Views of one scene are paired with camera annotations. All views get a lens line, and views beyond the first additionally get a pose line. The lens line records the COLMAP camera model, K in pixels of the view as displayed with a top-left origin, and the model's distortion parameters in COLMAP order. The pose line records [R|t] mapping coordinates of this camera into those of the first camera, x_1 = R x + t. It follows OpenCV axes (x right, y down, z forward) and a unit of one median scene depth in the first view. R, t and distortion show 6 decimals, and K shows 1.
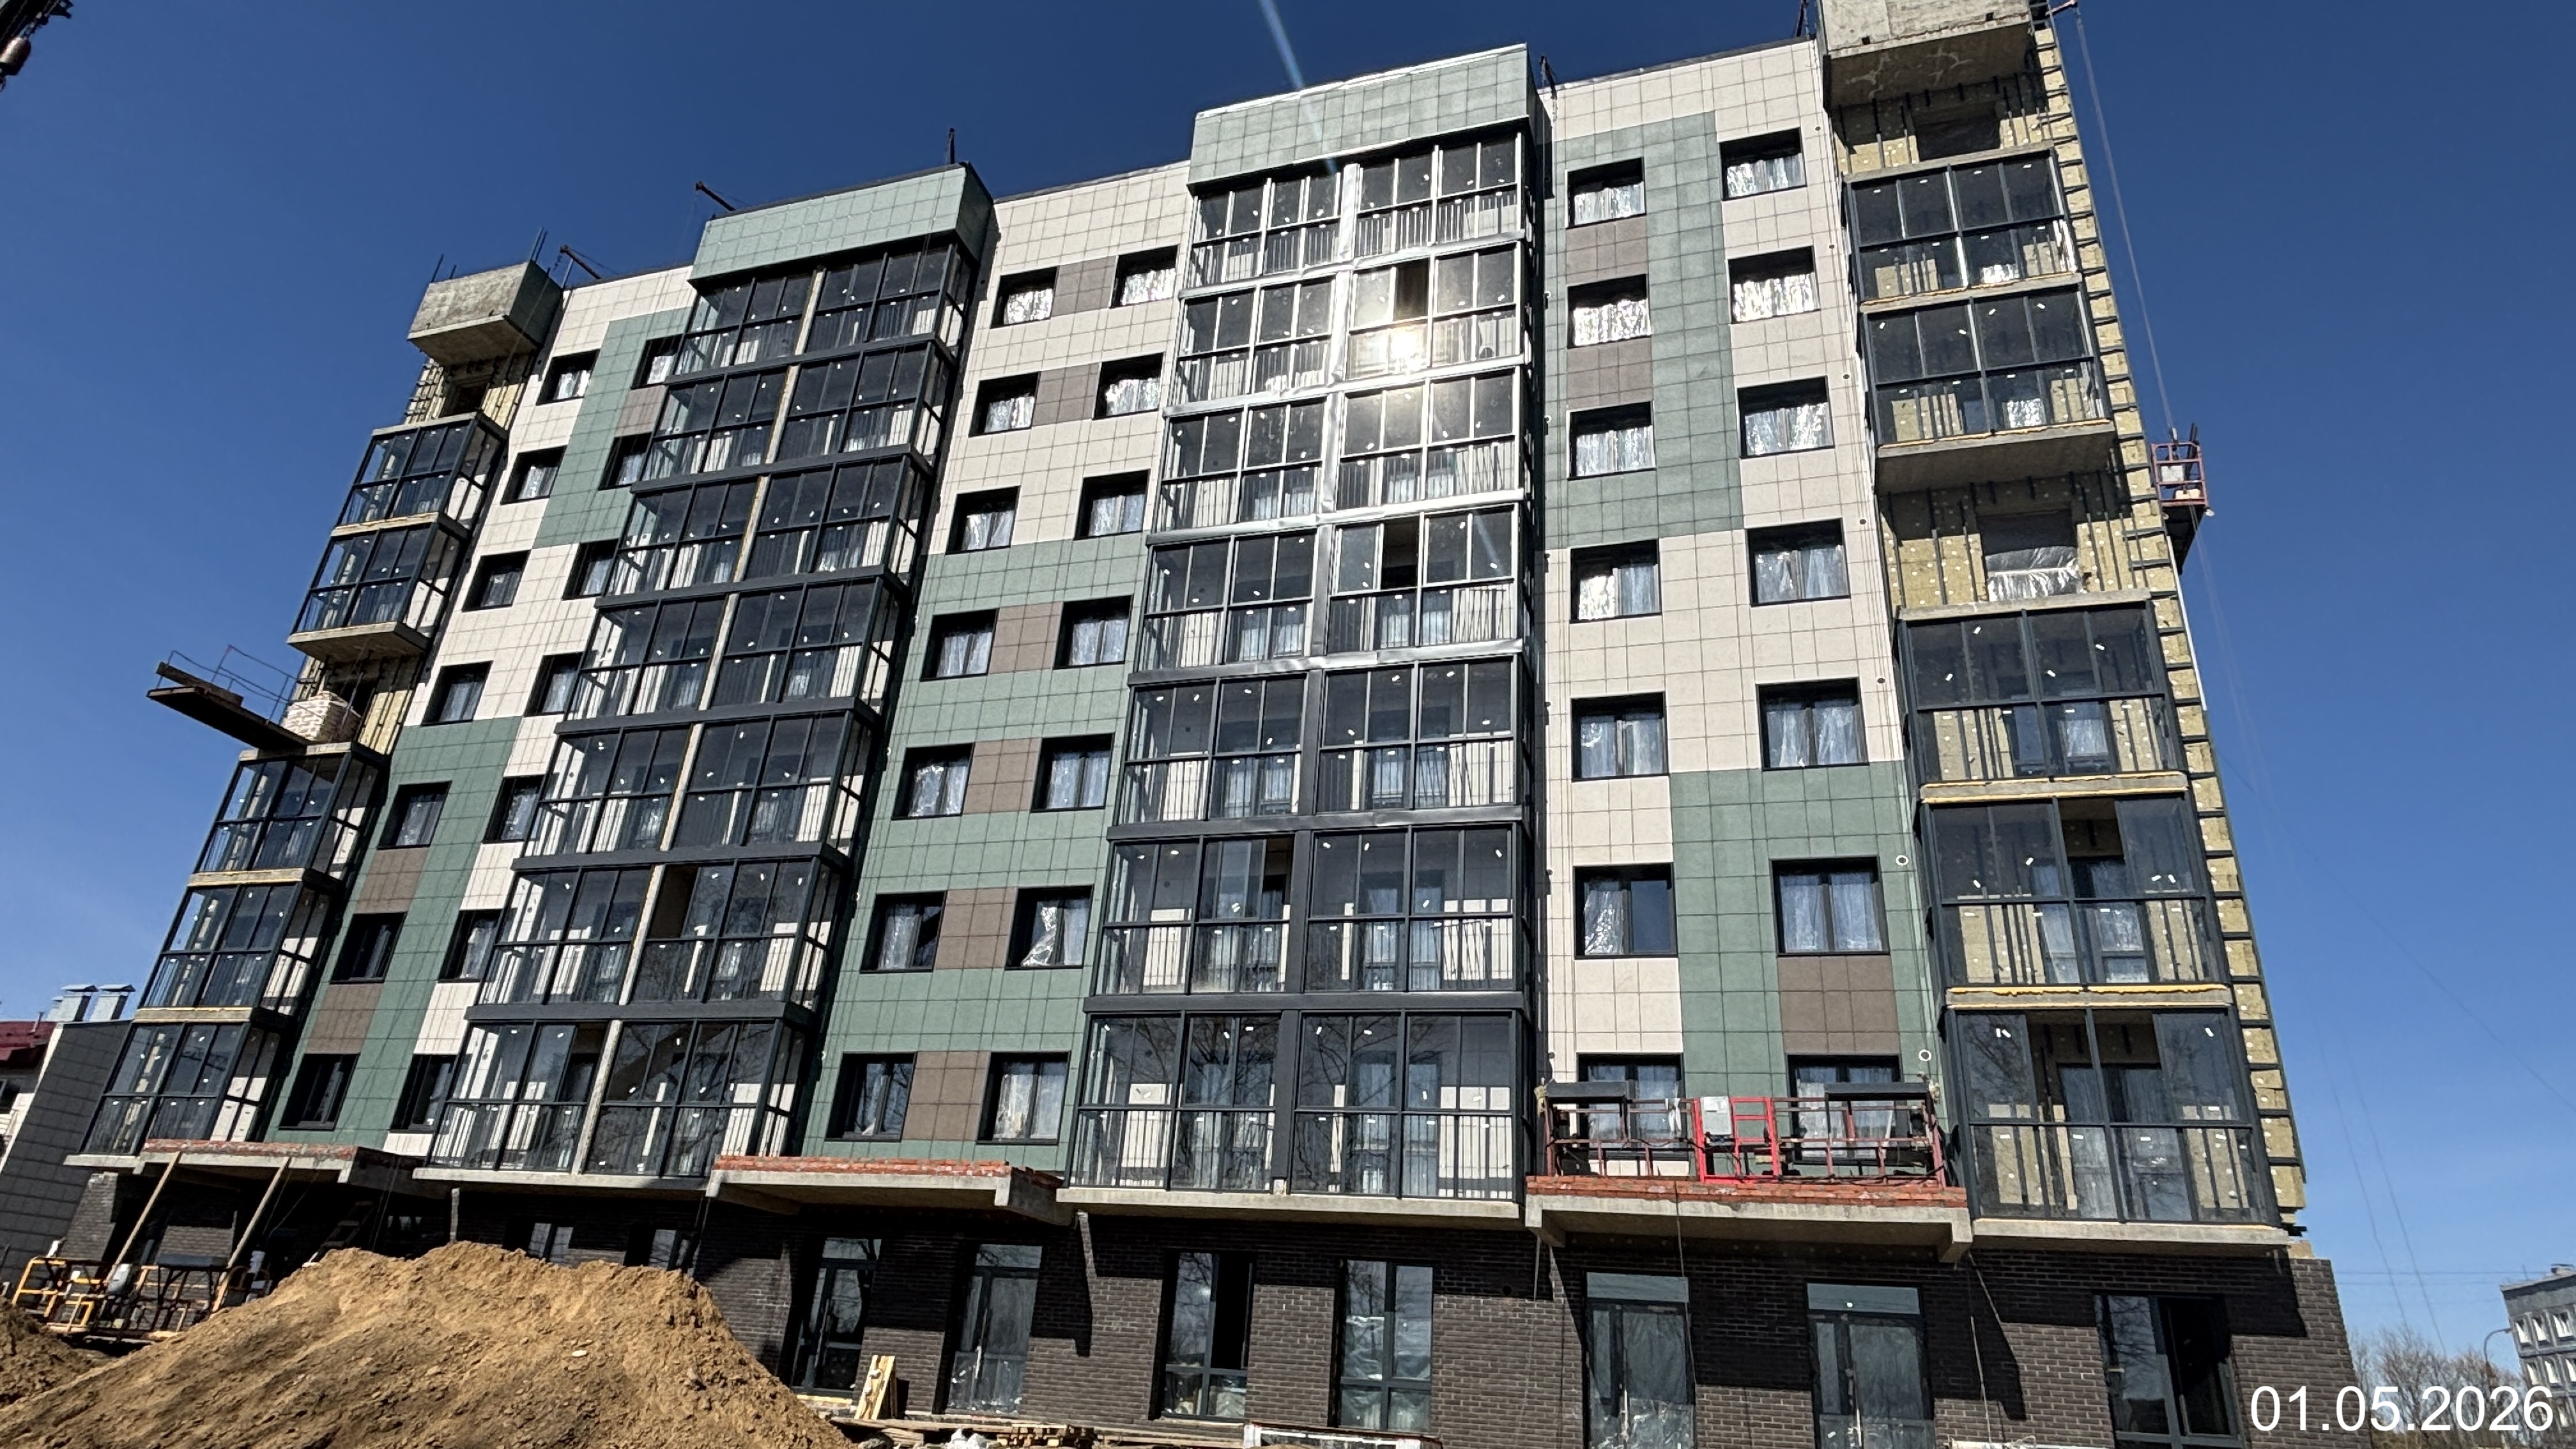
lens RADIAL K [[1440.5, 0, 1237.7], [0, 1440.5, 678.7], [0, 0, 1]] dist [0.008464, -0.050877]
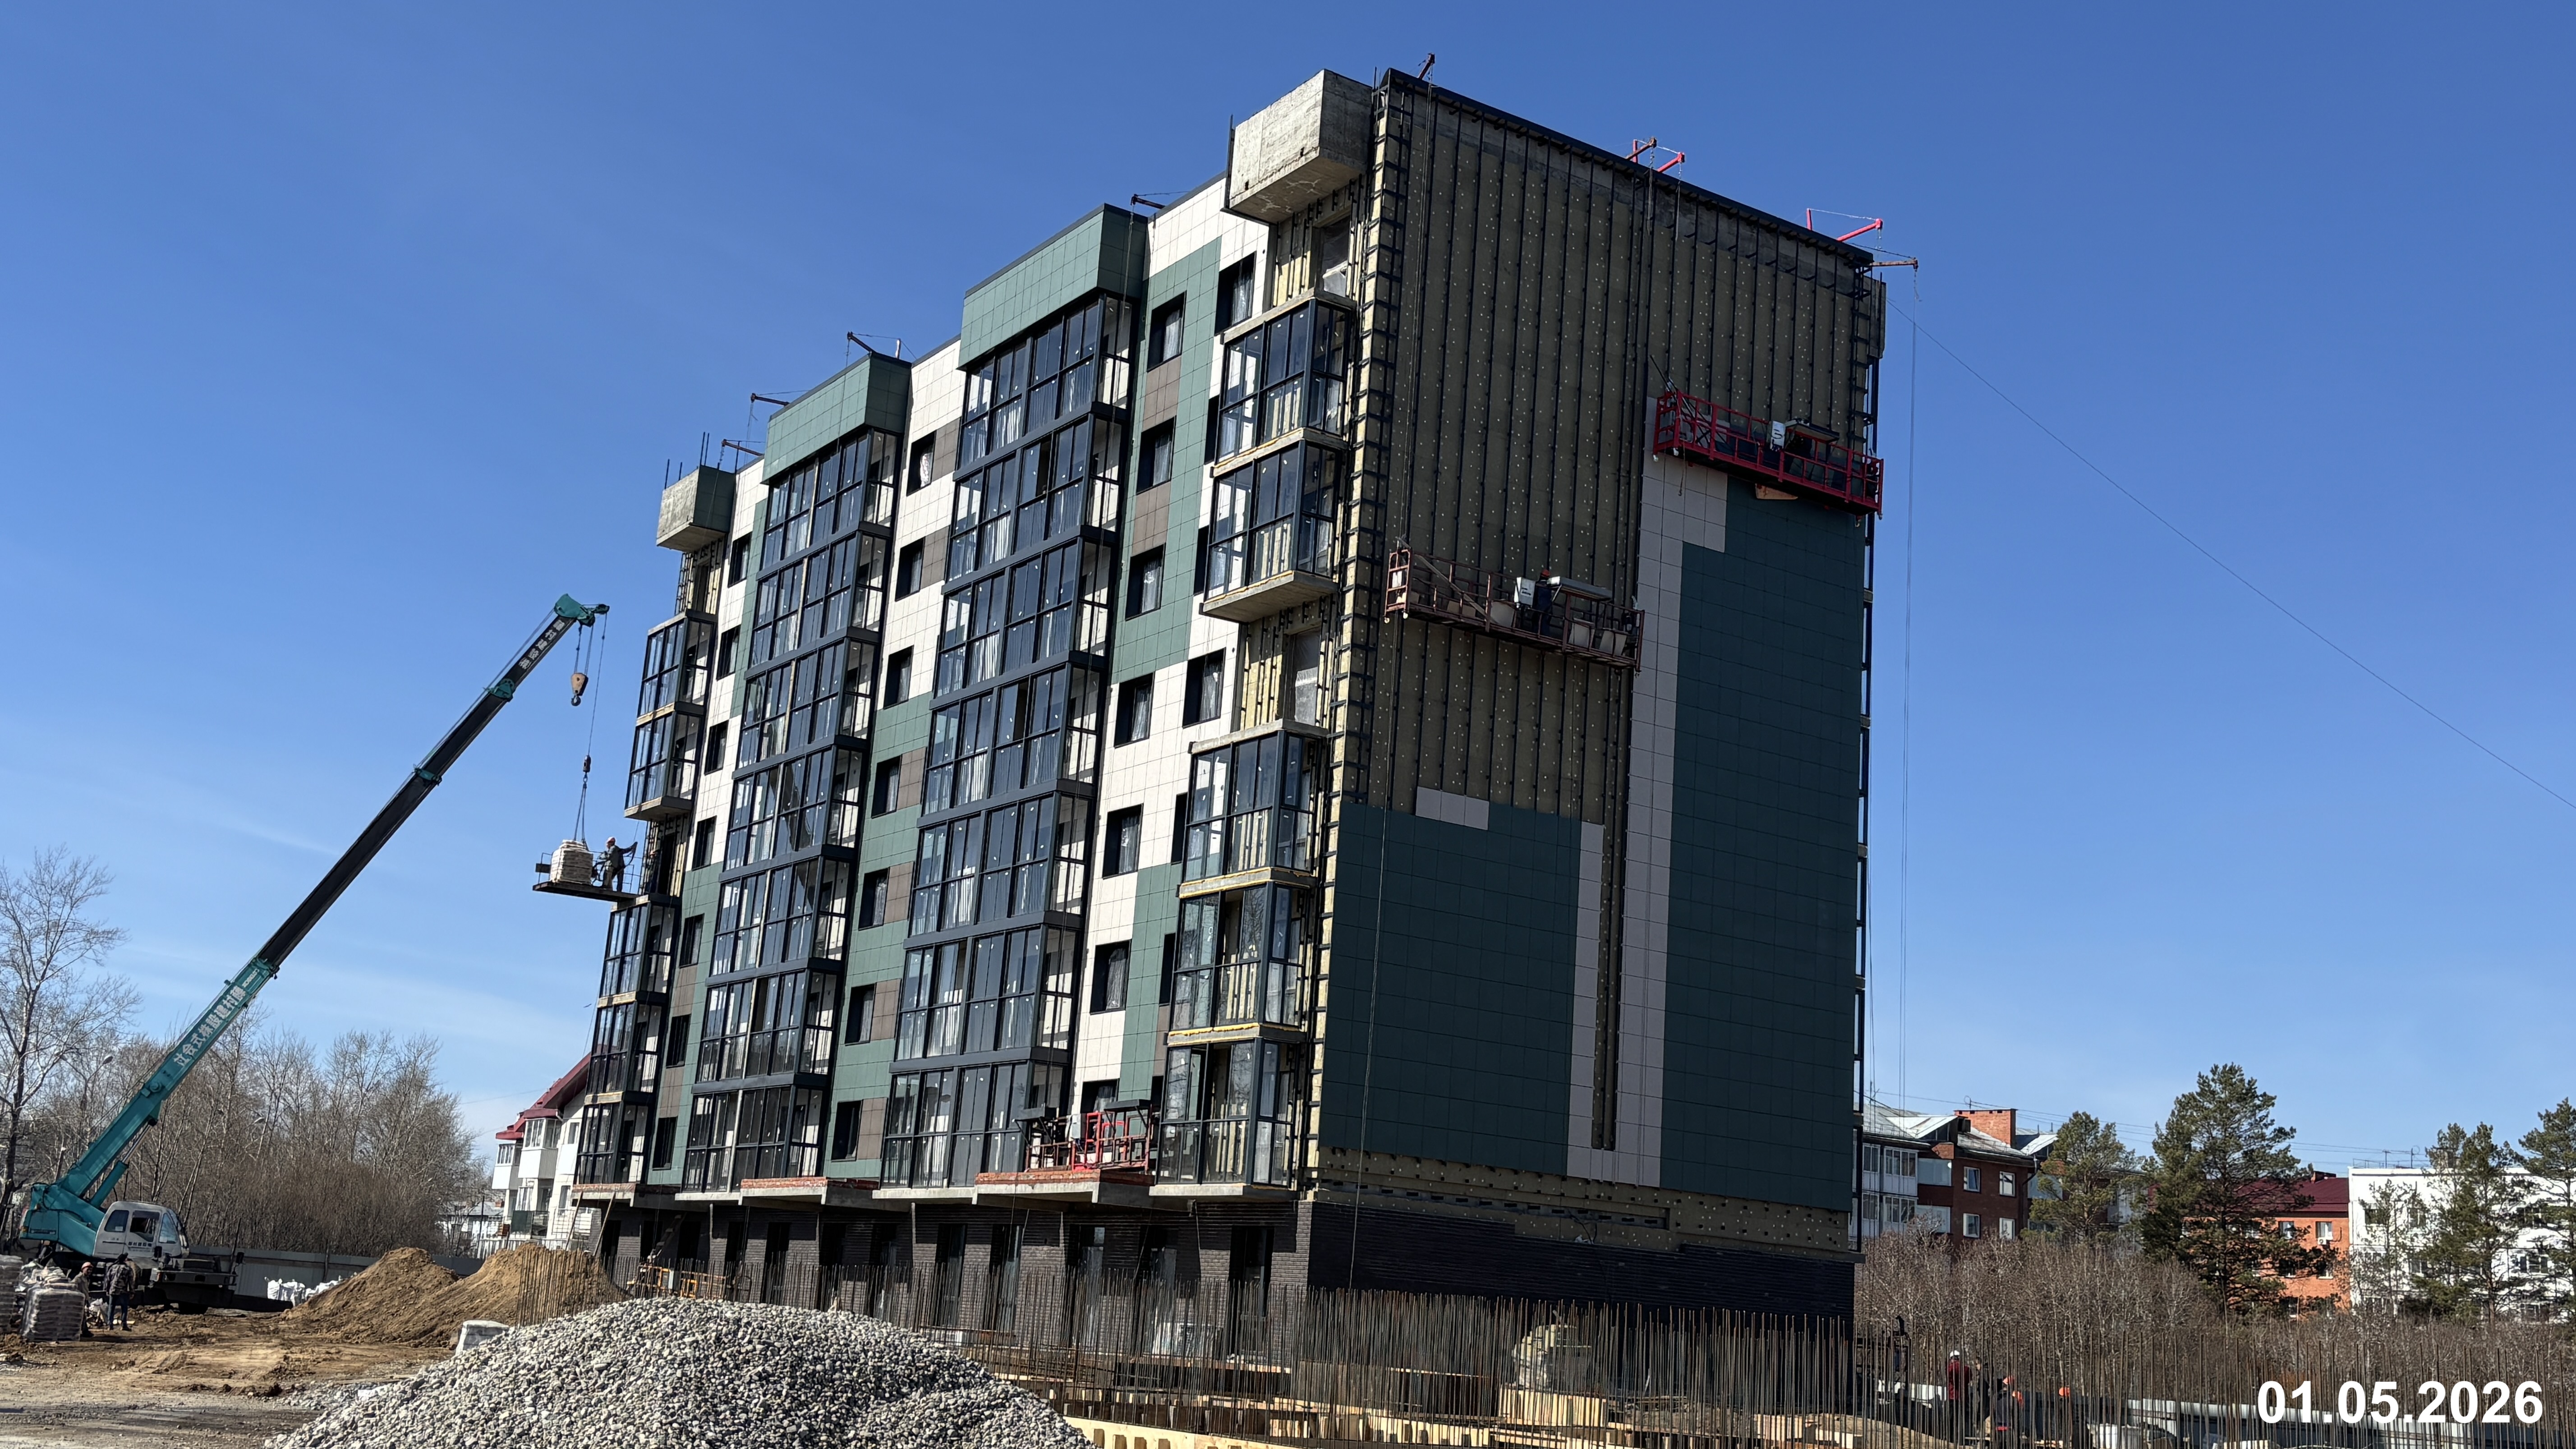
lens RADIAL K [[2614.6, 0, 1288.0], [0, 2614.6, 724.5], [0, 0, 1]] dist [0.036026, -0.001227]
pose [[0.782816, -0.148558, -0.604259, 1.760518], [0.251144, 0.963907, 0.088378, -0.226616], [0.569320, -0.220940, 0.791872, -0.747732]]
